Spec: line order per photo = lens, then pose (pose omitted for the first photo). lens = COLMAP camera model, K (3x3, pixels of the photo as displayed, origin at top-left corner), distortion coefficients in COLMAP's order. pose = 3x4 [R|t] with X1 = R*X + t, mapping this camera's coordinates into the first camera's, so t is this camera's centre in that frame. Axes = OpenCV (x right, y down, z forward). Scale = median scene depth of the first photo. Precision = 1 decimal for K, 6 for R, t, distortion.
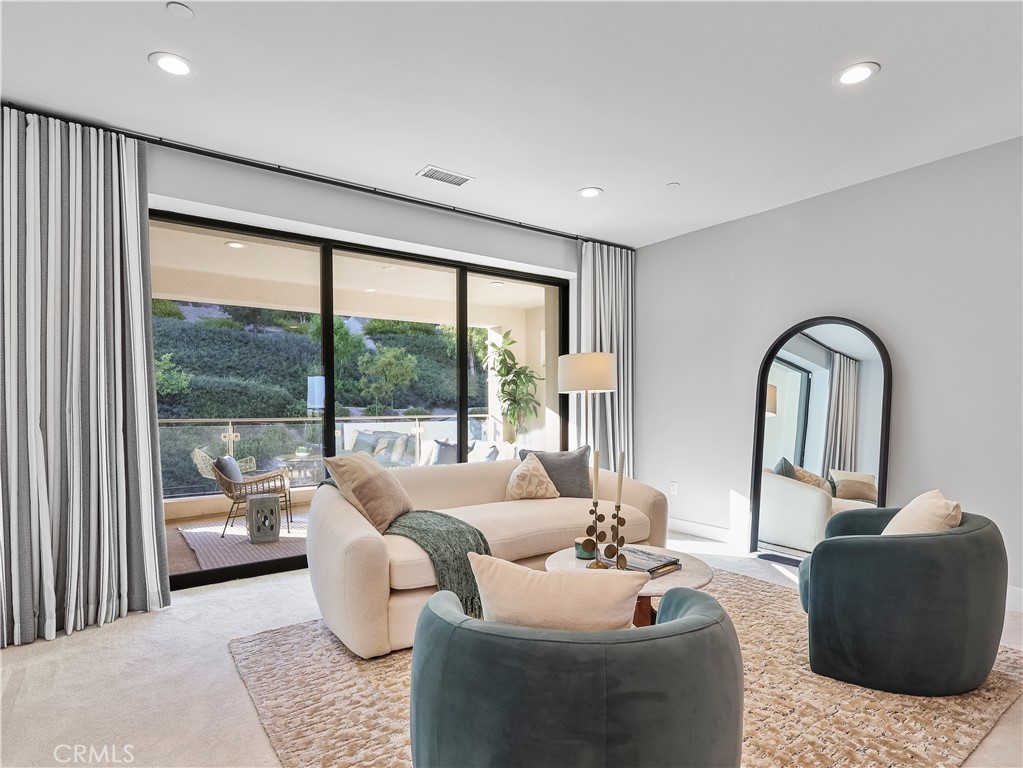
lens RADIAL K [[551.0, 0, 532.3], [0, 551.0, 425.5], [0, 0, 1]] dist [0.012886, -0.005540]
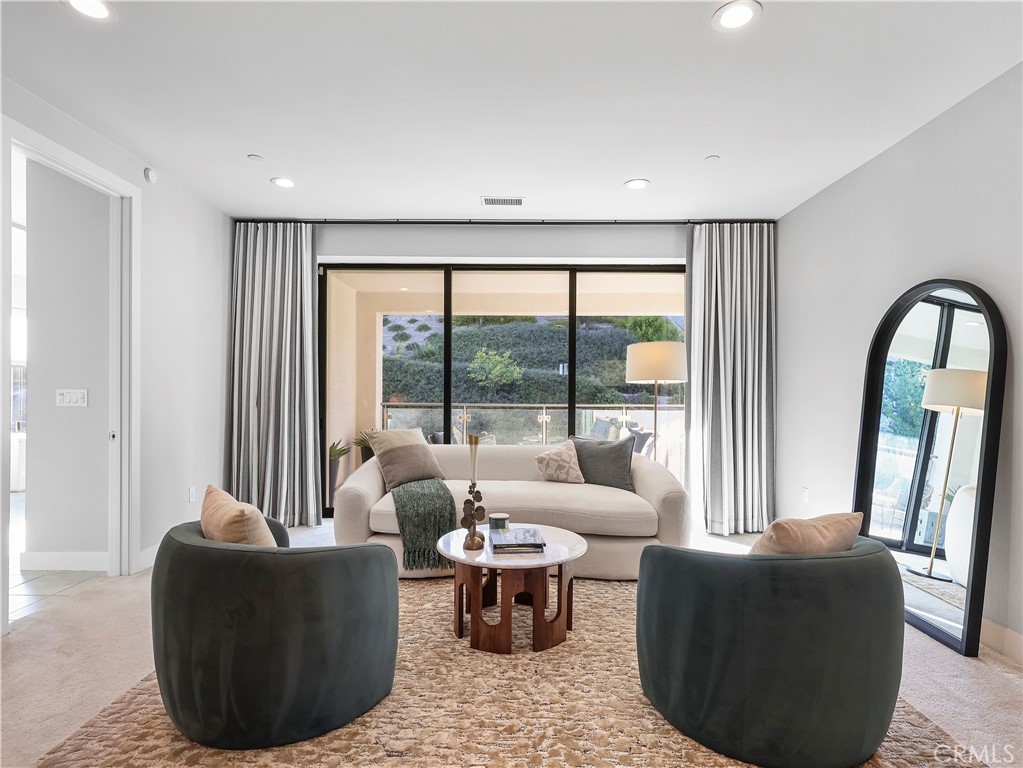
lens RADIAL K [[551.0, 0, 515.9], [0, 551.0, 389.5], [0, 0, 1]] dist [0.012886, -0.005540]
pose [[0.804545, 0.006677, -0.593854, 0.412469], [-0.034174, 0.998800, -0.035068, -0.004366], [0.592908, 0.048509, 0.803808, 0.059862]]
